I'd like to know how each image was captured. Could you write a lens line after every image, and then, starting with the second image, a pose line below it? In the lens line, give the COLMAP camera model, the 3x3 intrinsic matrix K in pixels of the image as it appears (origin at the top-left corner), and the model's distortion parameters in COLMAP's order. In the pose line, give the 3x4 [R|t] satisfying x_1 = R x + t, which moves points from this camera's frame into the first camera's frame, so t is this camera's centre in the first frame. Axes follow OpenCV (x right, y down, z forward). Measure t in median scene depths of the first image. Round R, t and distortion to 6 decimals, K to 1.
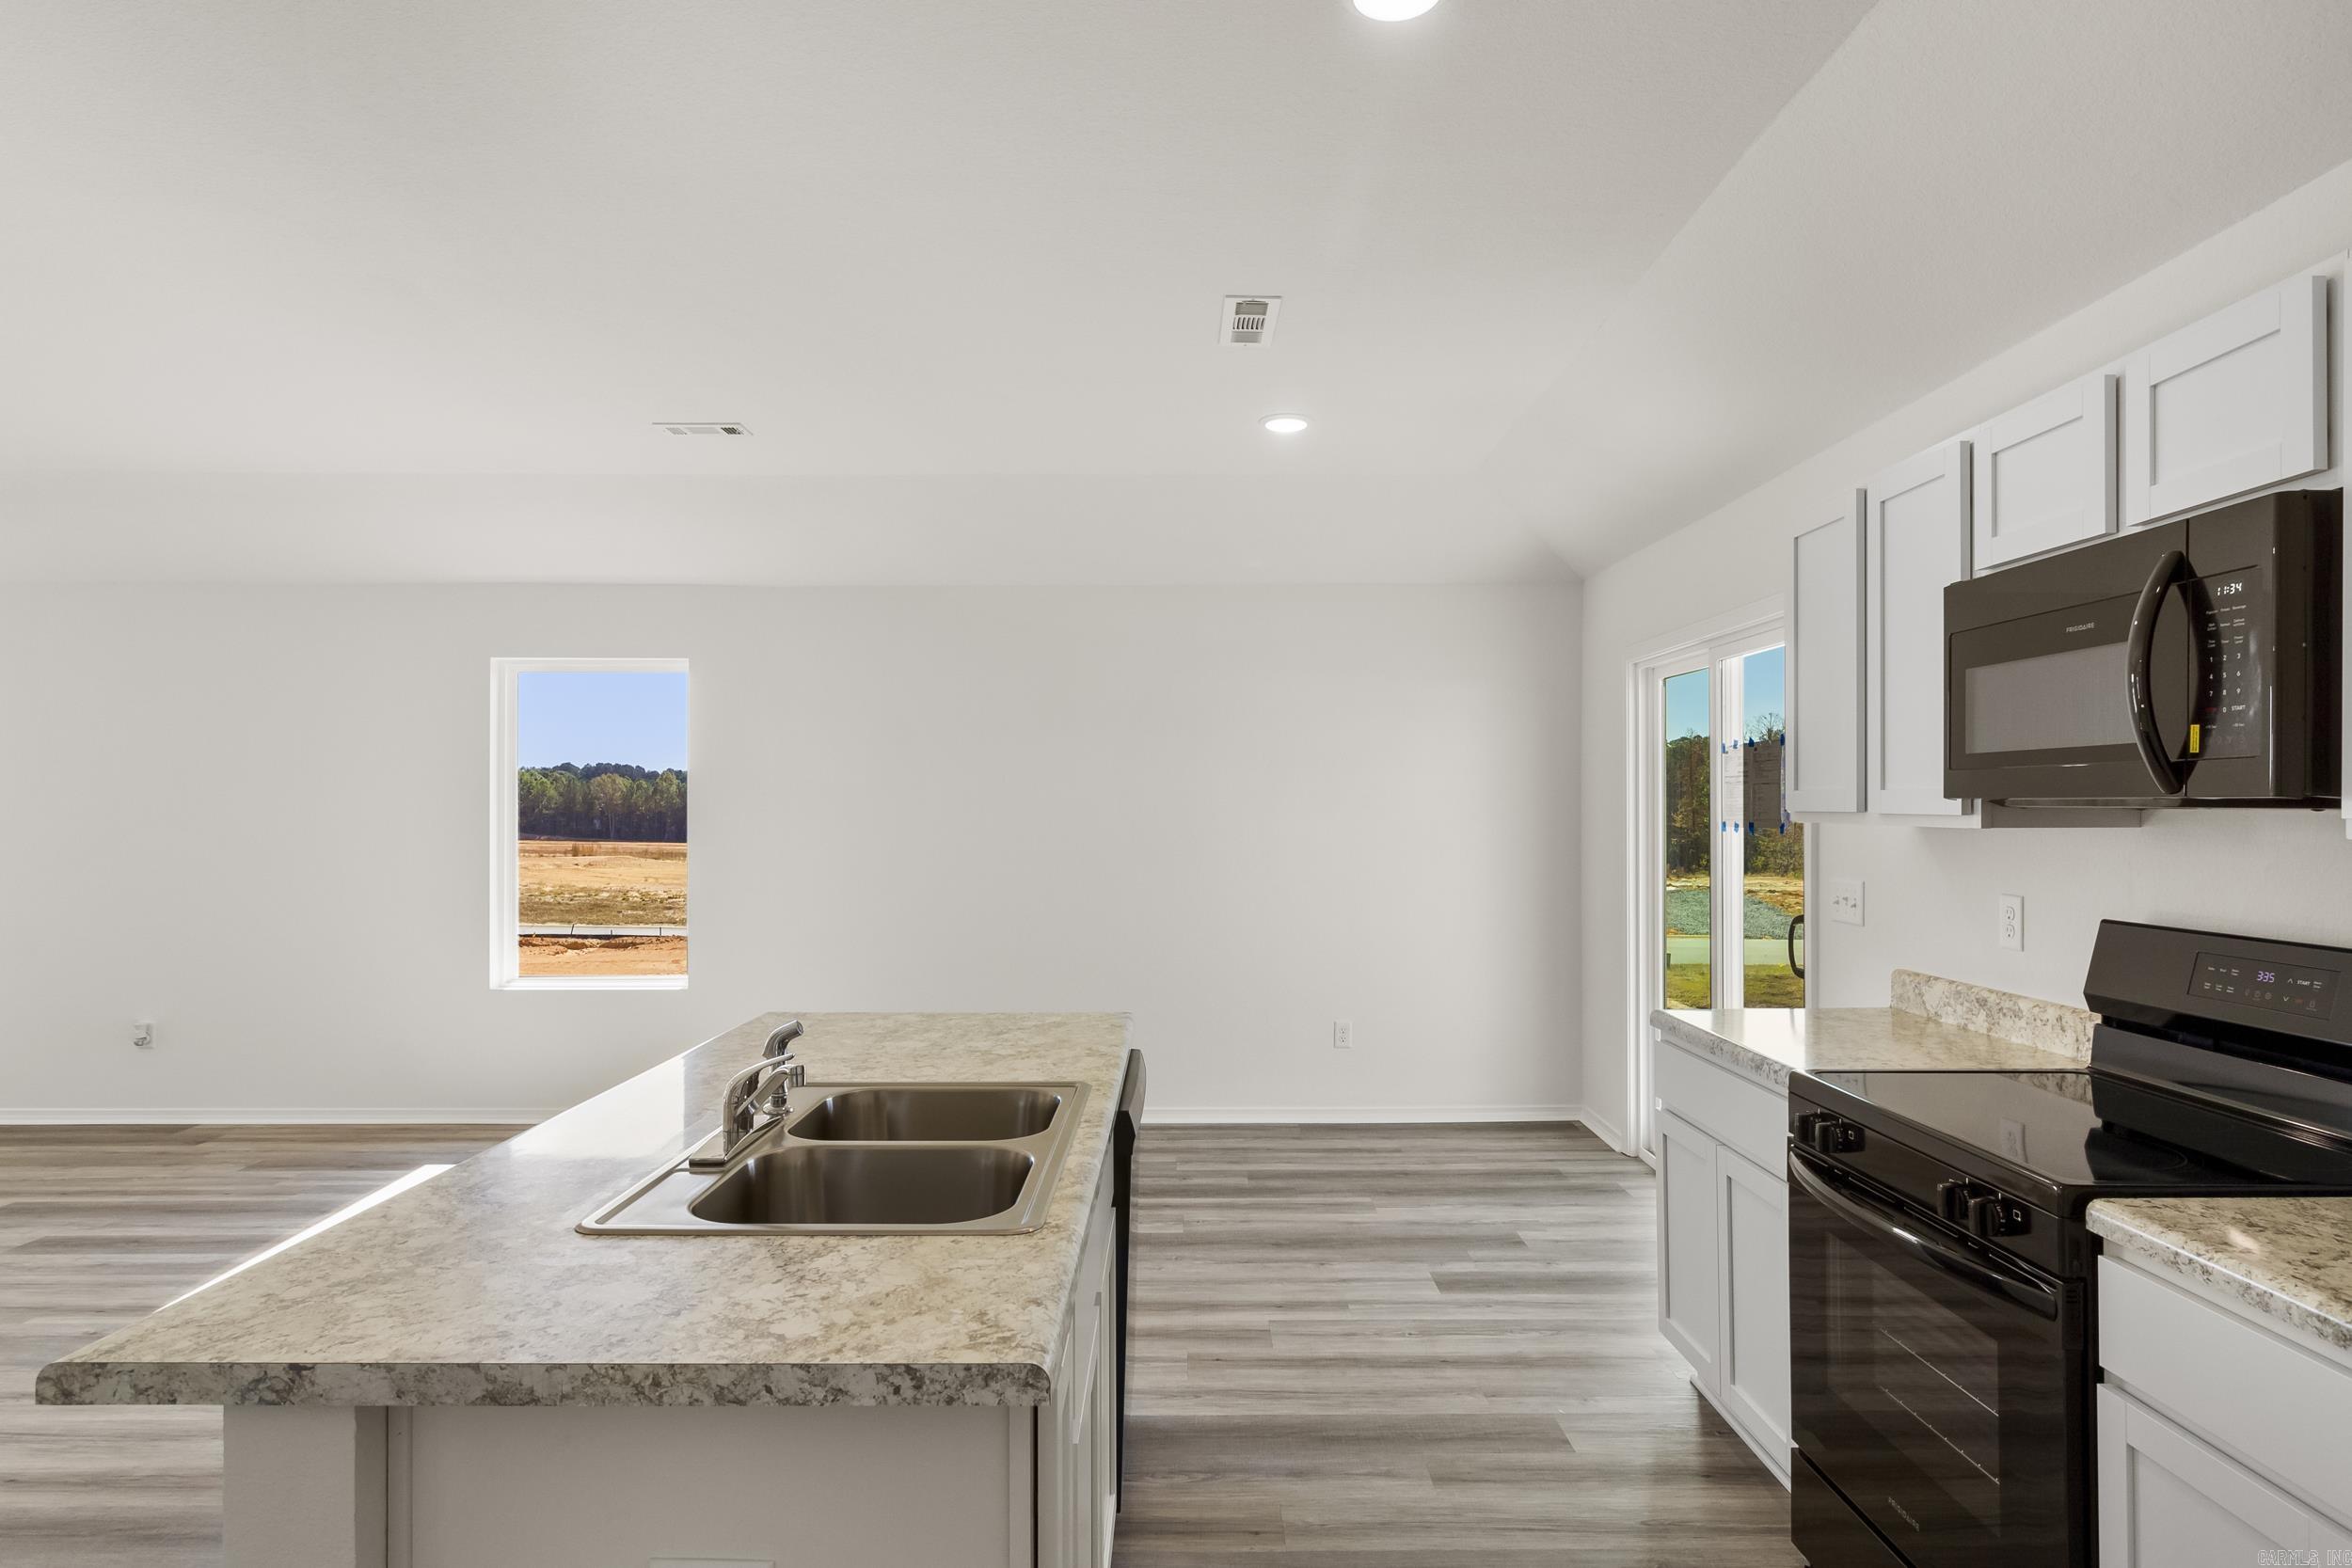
lens RADIAL K [[1289.5, 0, 1193.2], [0, 1289.5, 798.9], [0, 0, 1]] dist [0.001754, 0.000877]
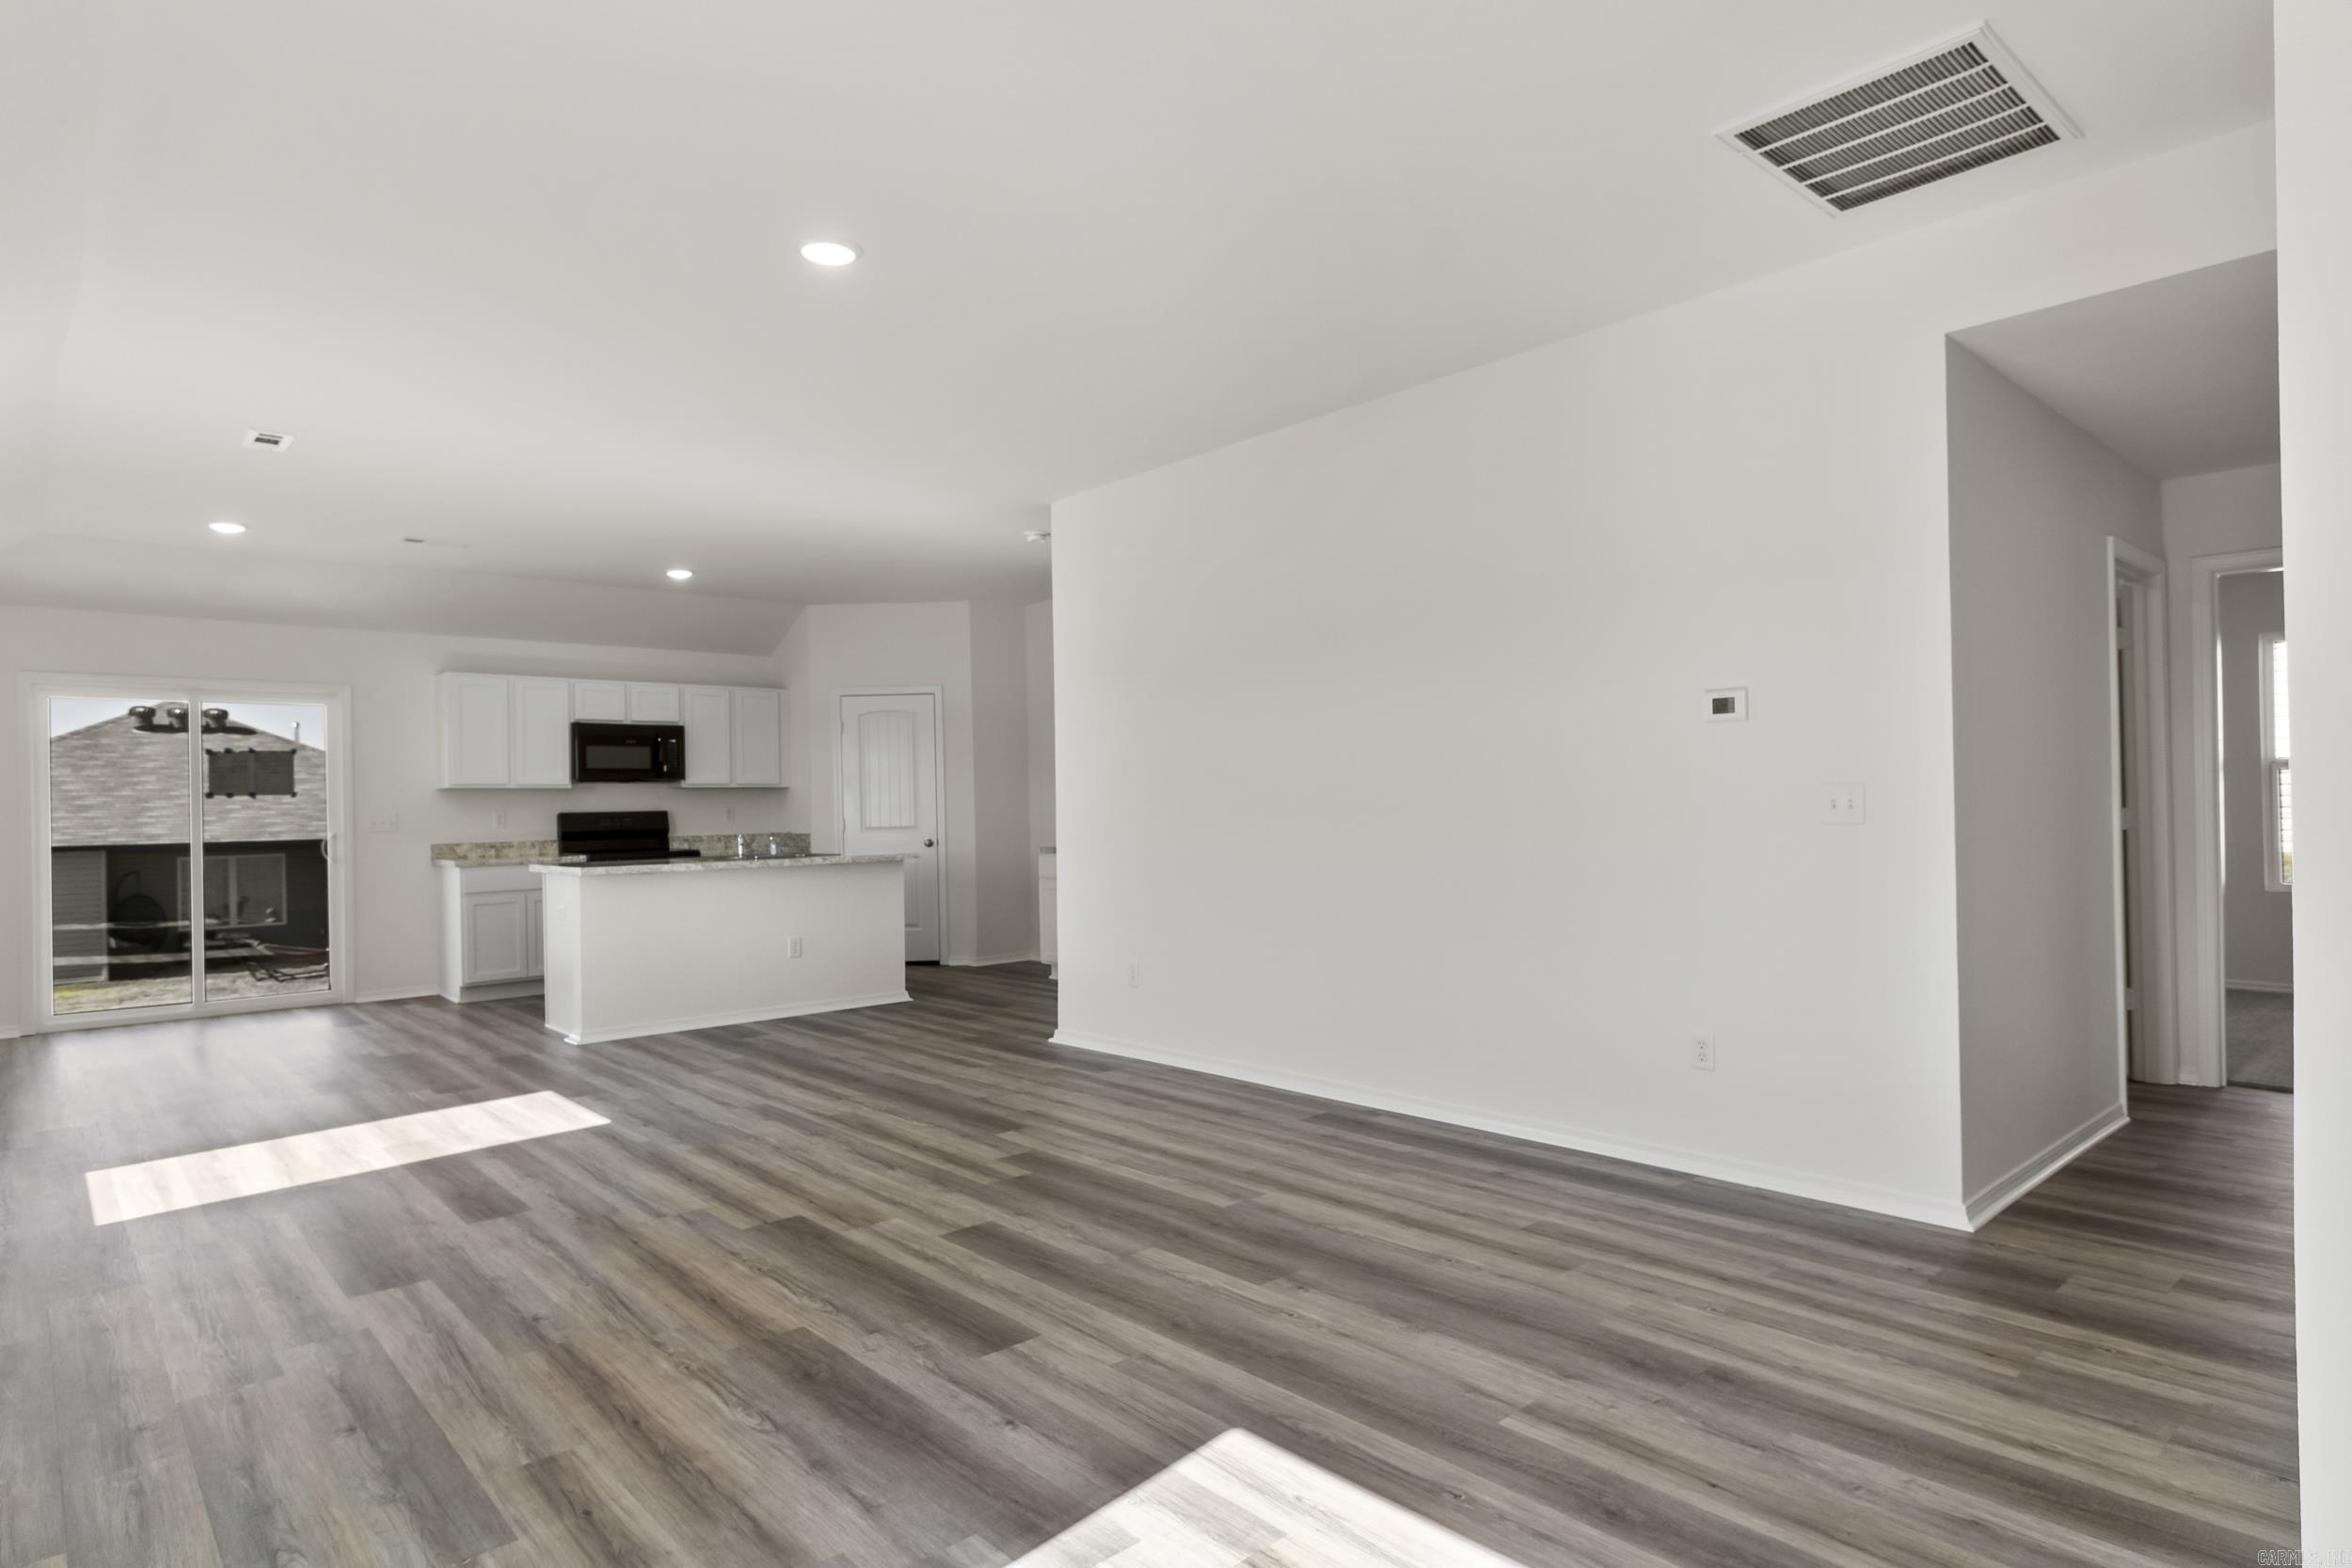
lens RADIAL K [[1289.5, 0, 1193.2], [0, 1289.5, 798.9], [0, 0, 1]] dist [0.001754, 0.000877]
pose [[-0.670241, 0.013902, 0.742013, -3.055716], [0.014003, 0.999883, -0.006085, 0.093287], [-0.742012, 0.006312, -0.670357, 1.981756]]
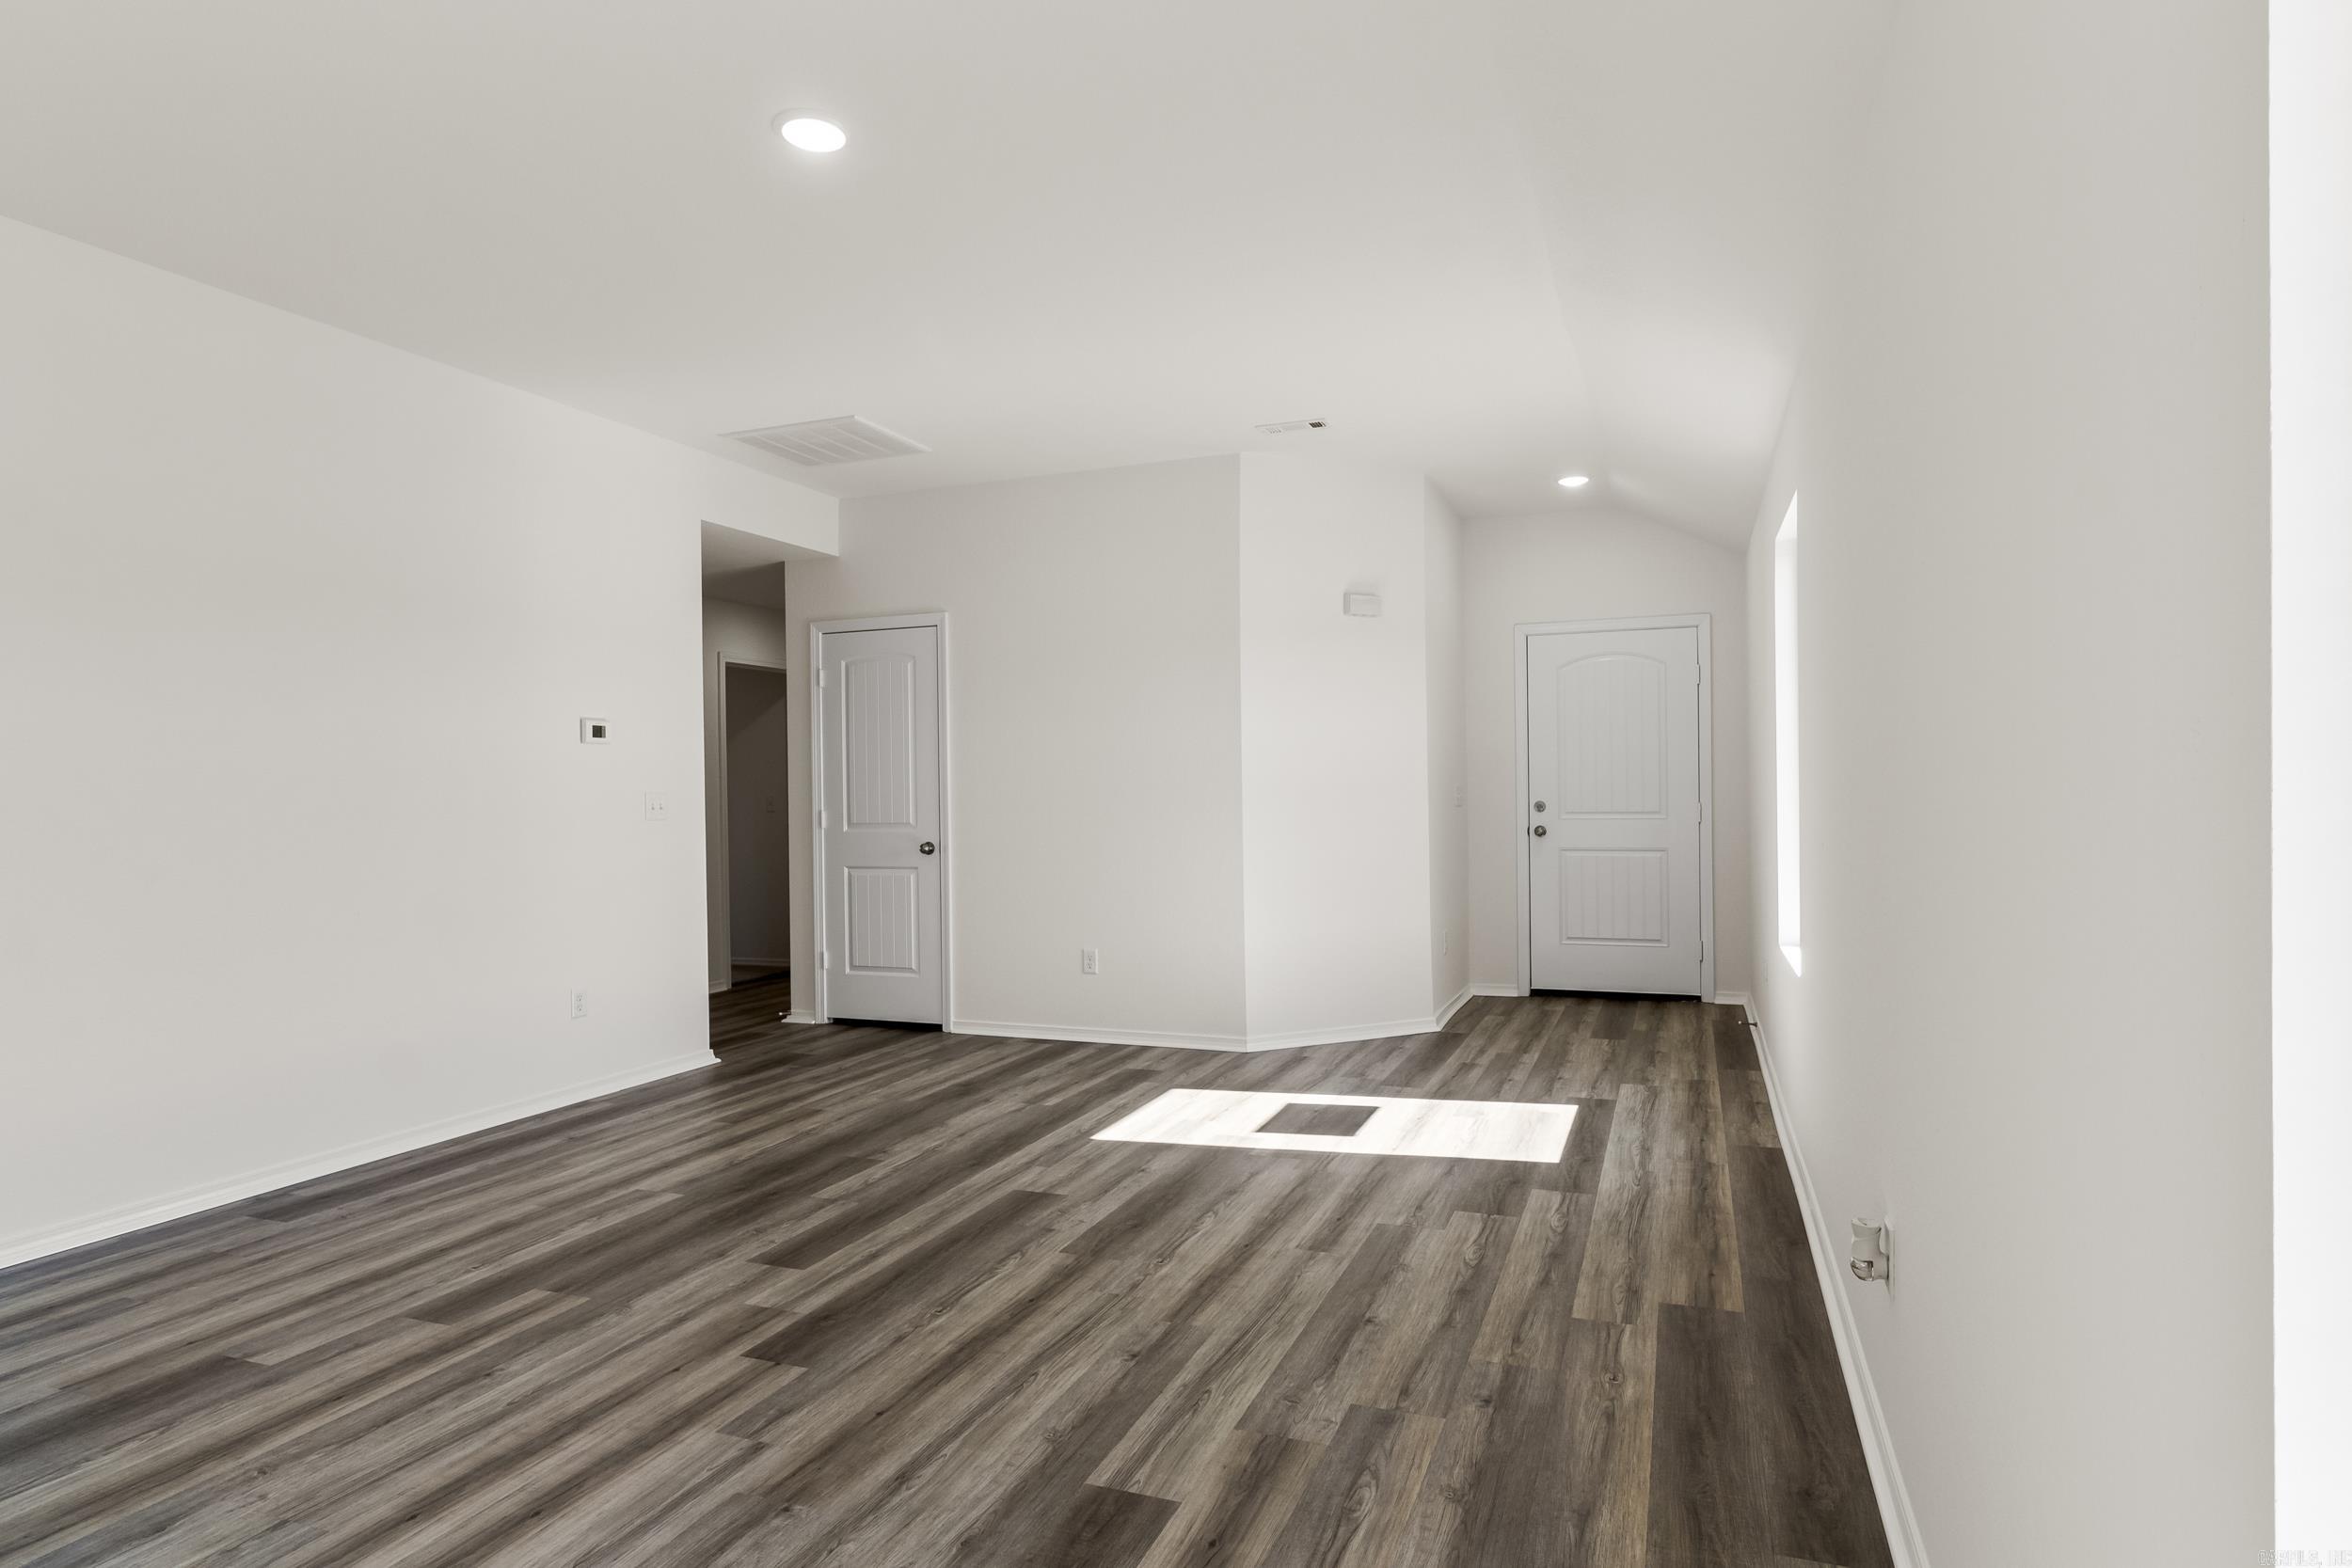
lens RADIAL K [[1289.5, 0, 1193.2], [0, 1289.5, 798.9], [0, 0, 1]] dist [0.001754, 0.000877]
pose [[-0.363180, 0.009683, -0.931669, -0.841039], [0.017747, 0.999836, 0.003473, 0.096167], [0.931550, -0.015273, -0.363293, 2.071918]]
